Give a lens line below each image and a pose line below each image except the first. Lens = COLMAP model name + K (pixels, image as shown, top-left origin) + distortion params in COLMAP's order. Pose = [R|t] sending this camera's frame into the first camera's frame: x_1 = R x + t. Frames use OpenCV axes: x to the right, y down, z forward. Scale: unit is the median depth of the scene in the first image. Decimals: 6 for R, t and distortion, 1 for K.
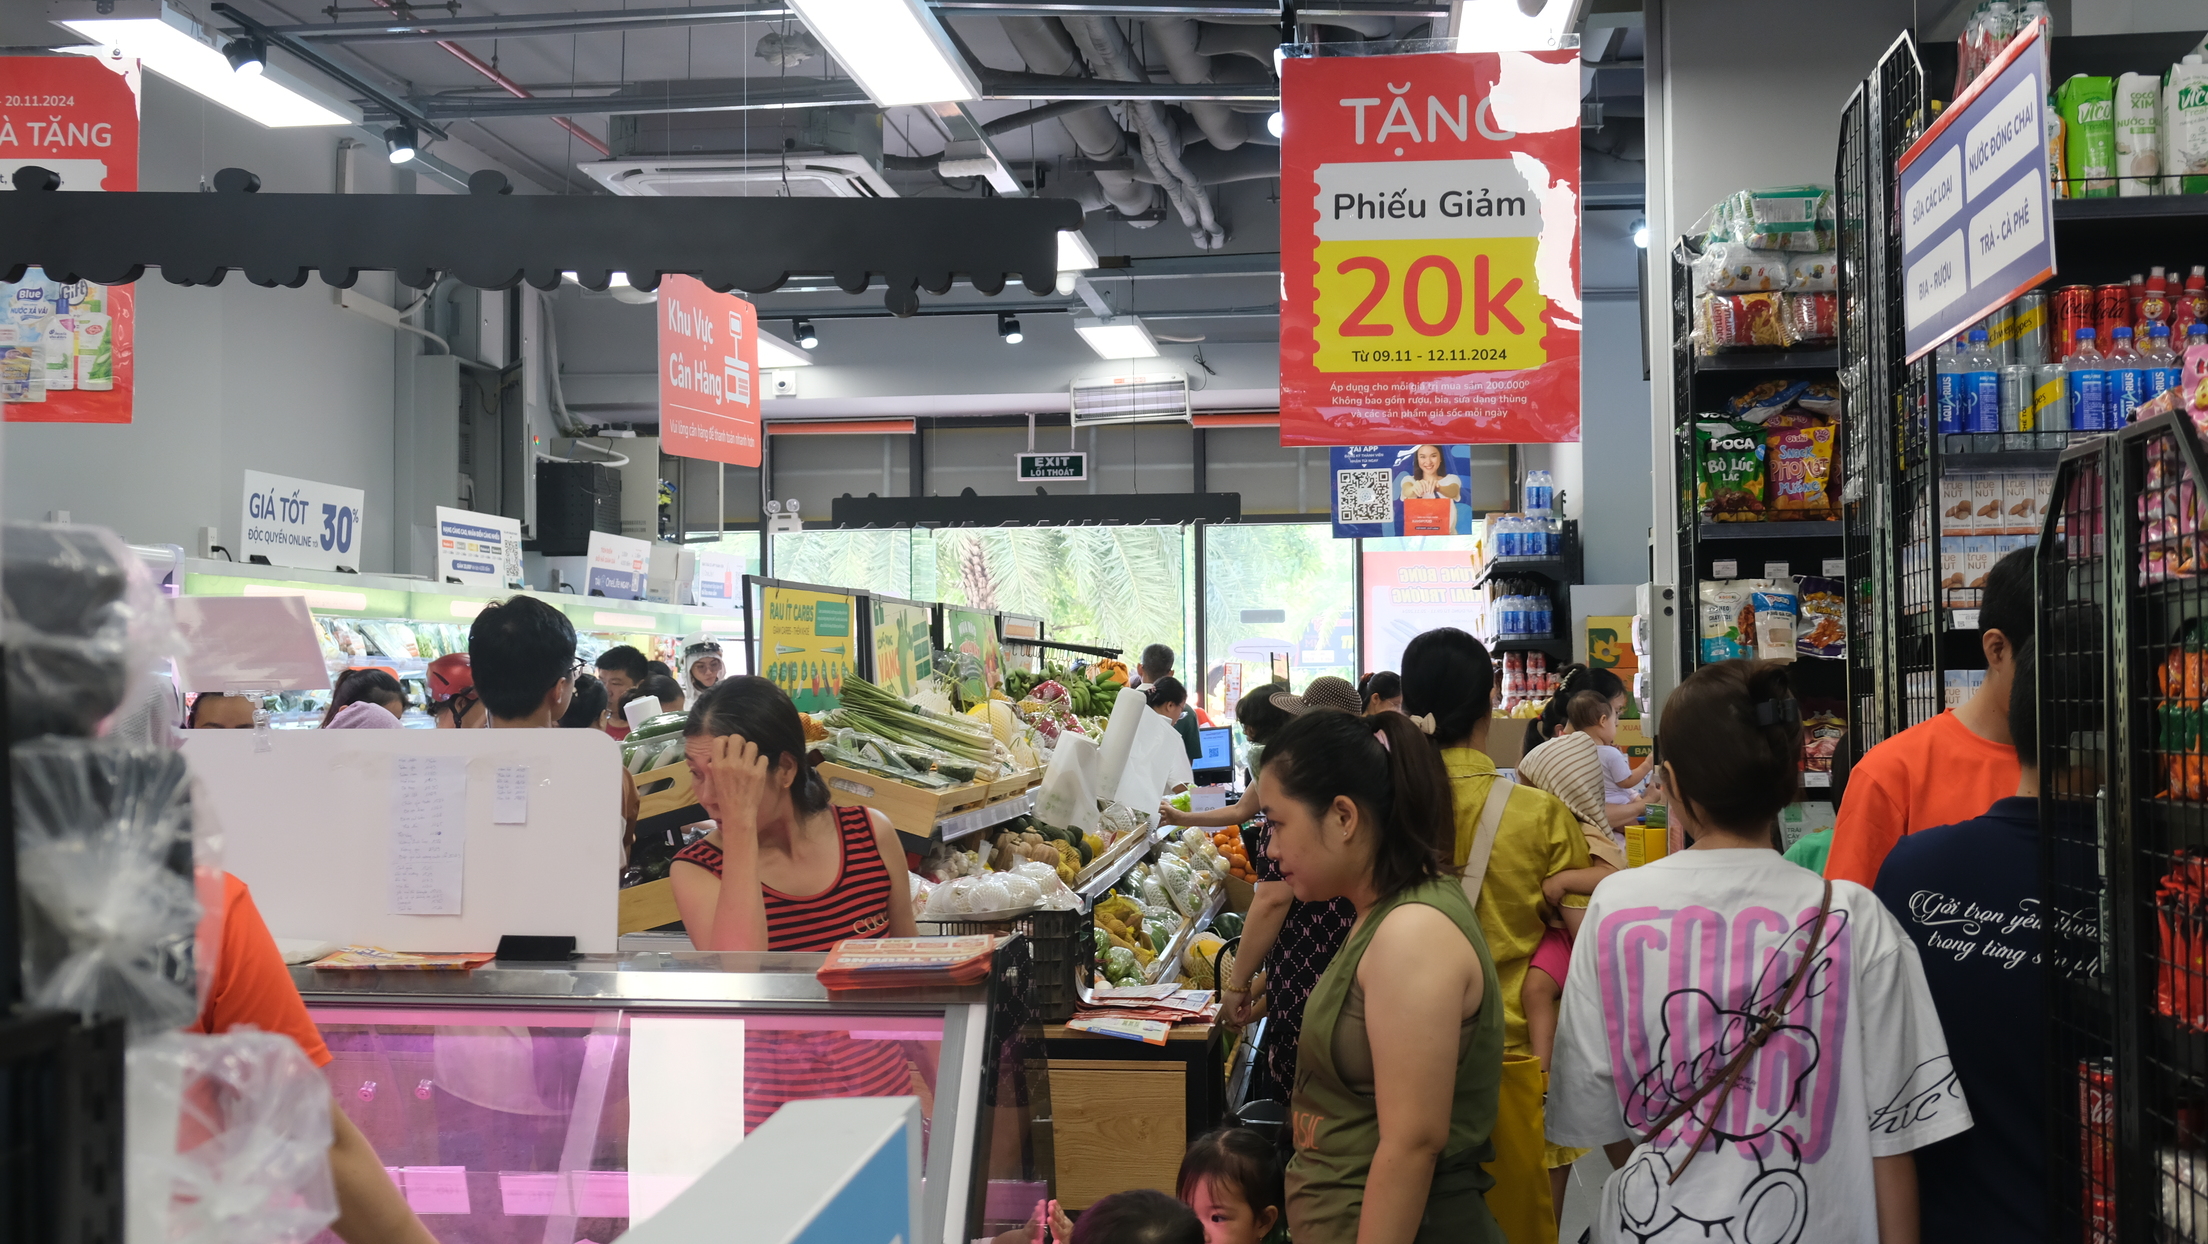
lens RADIAL K [[2248.6, 0, 1059.5], [0, 2248.6, 629.3], [0, 0, 1]] dist [0.008882, 0.006908]
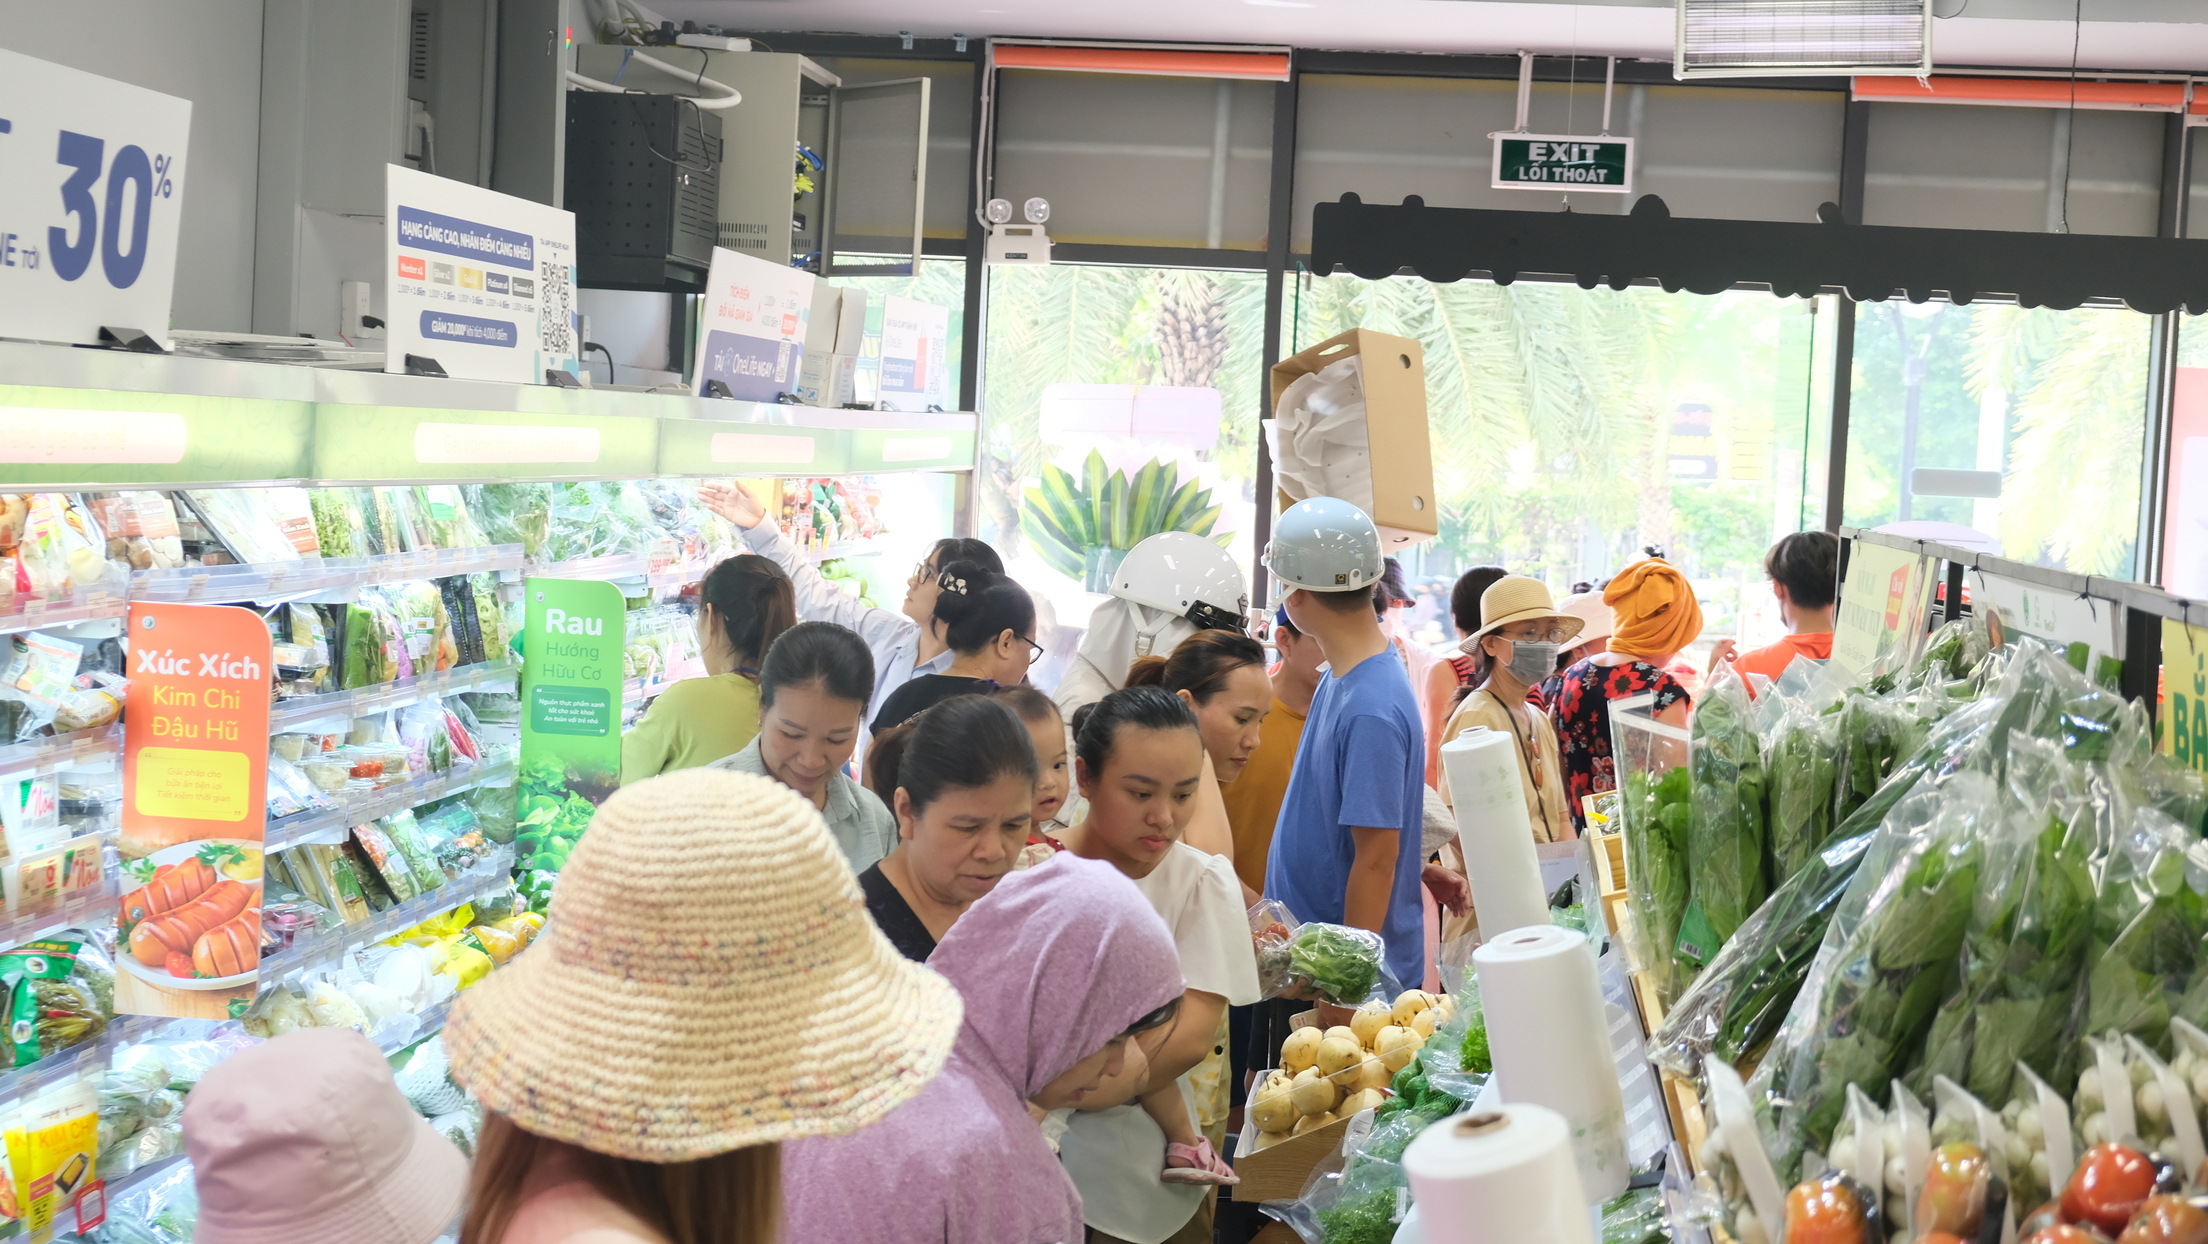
lens RADIAL K [[2840.0, 0, 1104.0], [0, 2840.0, 622.0], [0, 0, 1]] dist [0.008564, 0.012940]
pose [[0.998326, 0.055329, 0.016871, -0.118253], [-0.056553, 0.994881, 0.083749, -0.018608], [-0.012151, -0.084563, 0.996344, 0.382756]]
